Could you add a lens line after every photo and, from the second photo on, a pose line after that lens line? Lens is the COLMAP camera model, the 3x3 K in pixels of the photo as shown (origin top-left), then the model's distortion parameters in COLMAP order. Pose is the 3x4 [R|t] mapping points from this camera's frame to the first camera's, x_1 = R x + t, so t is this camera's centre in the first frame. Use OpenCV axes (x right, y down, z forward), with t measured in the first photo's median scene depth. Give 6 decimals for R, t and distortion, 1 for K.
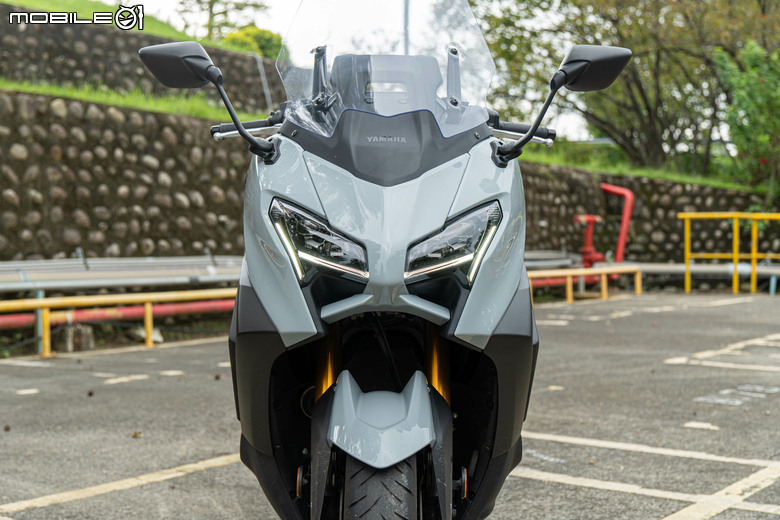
lens RADIAL K [[1182.0, 0, 390.0], [0, 1182.0, 260.0], [0, 0, 1]] dist [0.014607, 0.013346]
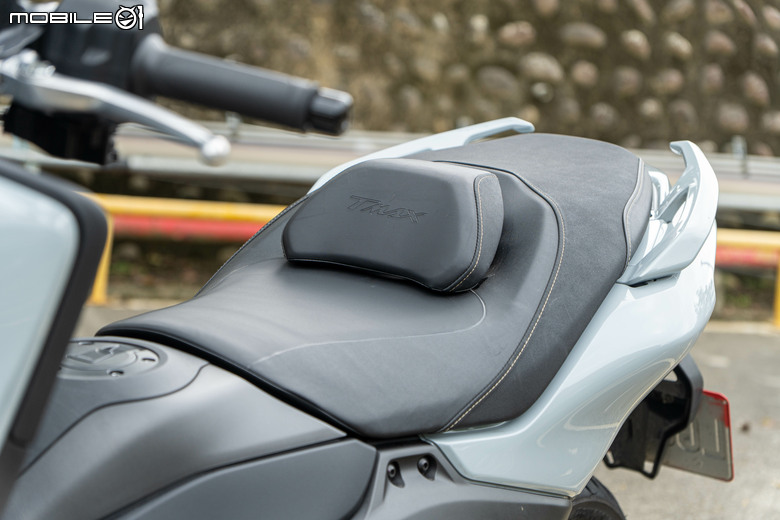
lens RADIAL K [[1756.7, 0, 390.0], [0, 1756.7, 260.0], [0, 0, 1]] dist [0.002716, -0.156981]
pose [[0.818098, 0.146092, -0.556213, 0.446600], [-0.102499, 0.988750, 0.108940, -0.131916], [0.565871, -0.032112, 0.823868, 0.789541]]
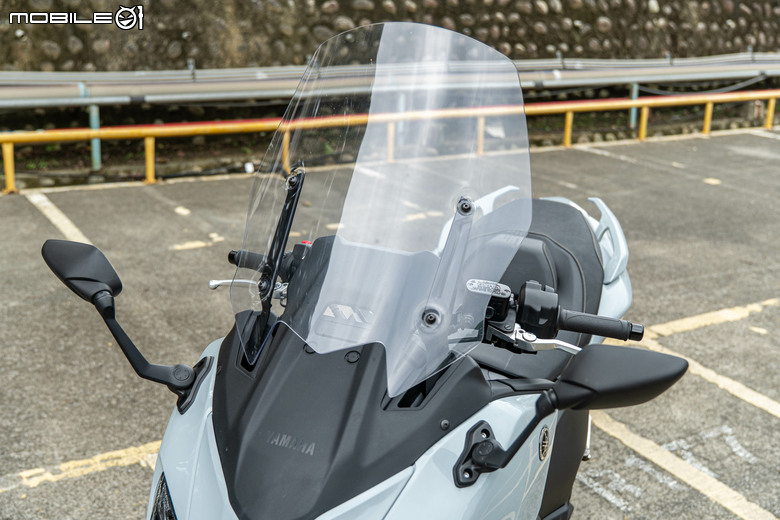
lens RADIAL K [[920.6, 0, 390.0], [0, 920.6, 260.0], [0, 0, 1]] dist [0.006061, 0.027044]
pose [[0.919804, 0.158071, -0.359129, 0.224410], [-0.051990, 0.956292, 0.287756, -0.354128], [0.388918, -0.246007, 0.887819, 0.531673]]
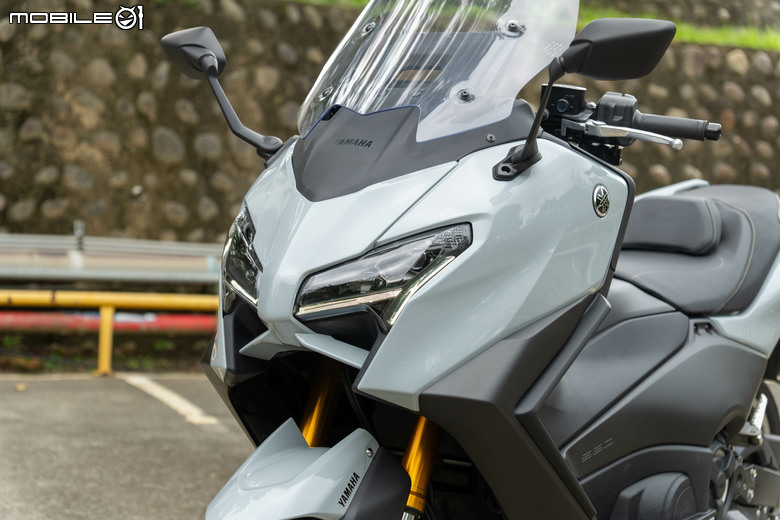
lens RADIAL K [[1562.4, 0, 390.0], [0, 1562.4, 260.0], [0, 0, 1]] dist [0.058928, 0.165572]
pose [[0.820191, 0.060017, -0.568933, 0.610232], [-0.056894, 0.998109, 0.023271, -0.045689], [0.569253, 0.013282, 0.822055, 0.121720]]
